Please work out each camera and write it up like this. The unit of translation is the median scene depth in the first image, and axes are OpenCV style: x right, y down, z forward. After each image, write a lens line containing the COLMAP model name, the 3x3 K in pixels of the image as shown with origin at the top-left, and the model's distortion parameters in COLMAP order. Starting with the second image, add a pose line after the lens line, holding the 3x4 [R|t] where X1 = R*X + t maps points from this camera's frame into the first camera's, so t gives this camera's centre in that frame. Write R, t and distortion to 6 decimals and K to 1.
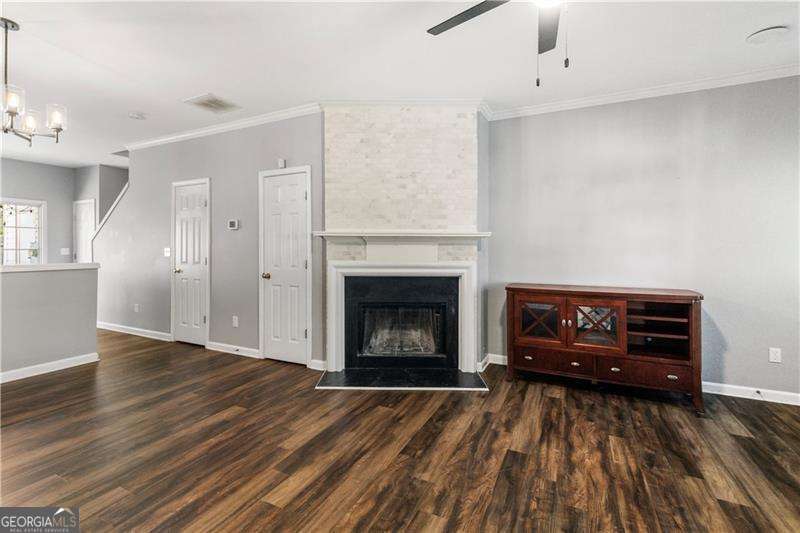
lens RADIAL K [[364.6, 0, 382.5], [0, 364.6, 248.5], [0, 0, 1]] dist [0.000476, -0.001138]
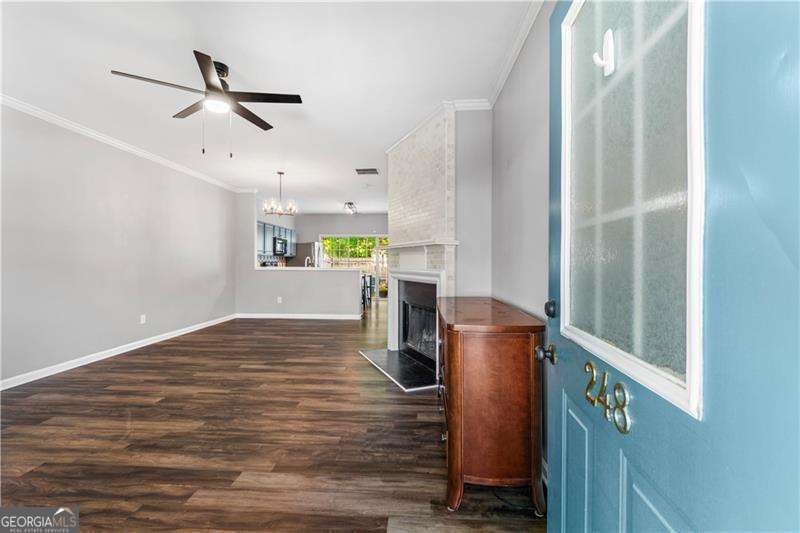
lens RADIAL K [[364.6, 0, 411.3], [0, 364.6, 264.4], [0, 0, 1]] dist [0.000476, -0.001138]
pose [[0.394137, 0.003231, -0.919046, 1.209029], [-0.006328, 0.999980, 0.000802, 0.022786], [0.919030, 0.005499, 0.394150, 0.577464]]
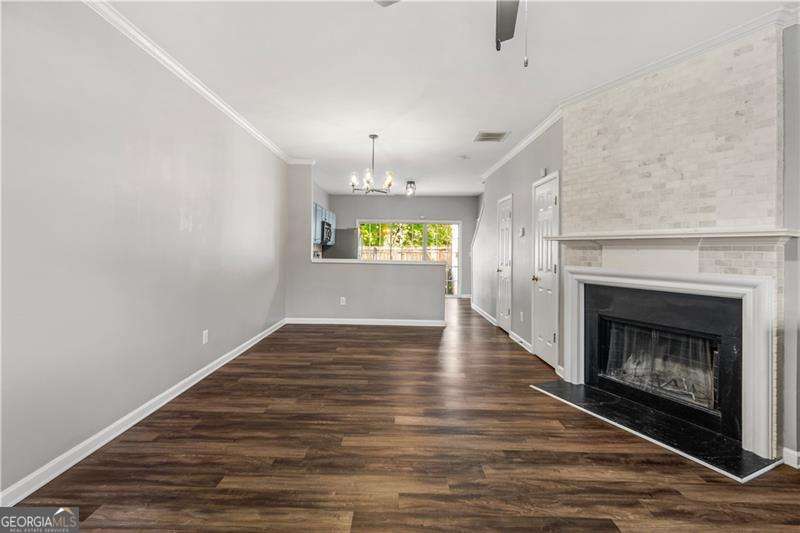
lens RADIAL K [[364.6, 0, 395.6], [0, 364.6, 250.7], [0, 0, 1]] dist [0.000476, -0.001138]
pose [[0.442032, 0.004580, -0.896988, 0.557436], [-0.017848, 0.999834, -0.003690, 0.005509], [0.896822, 0.017640, 0.442040, 0.176784]]
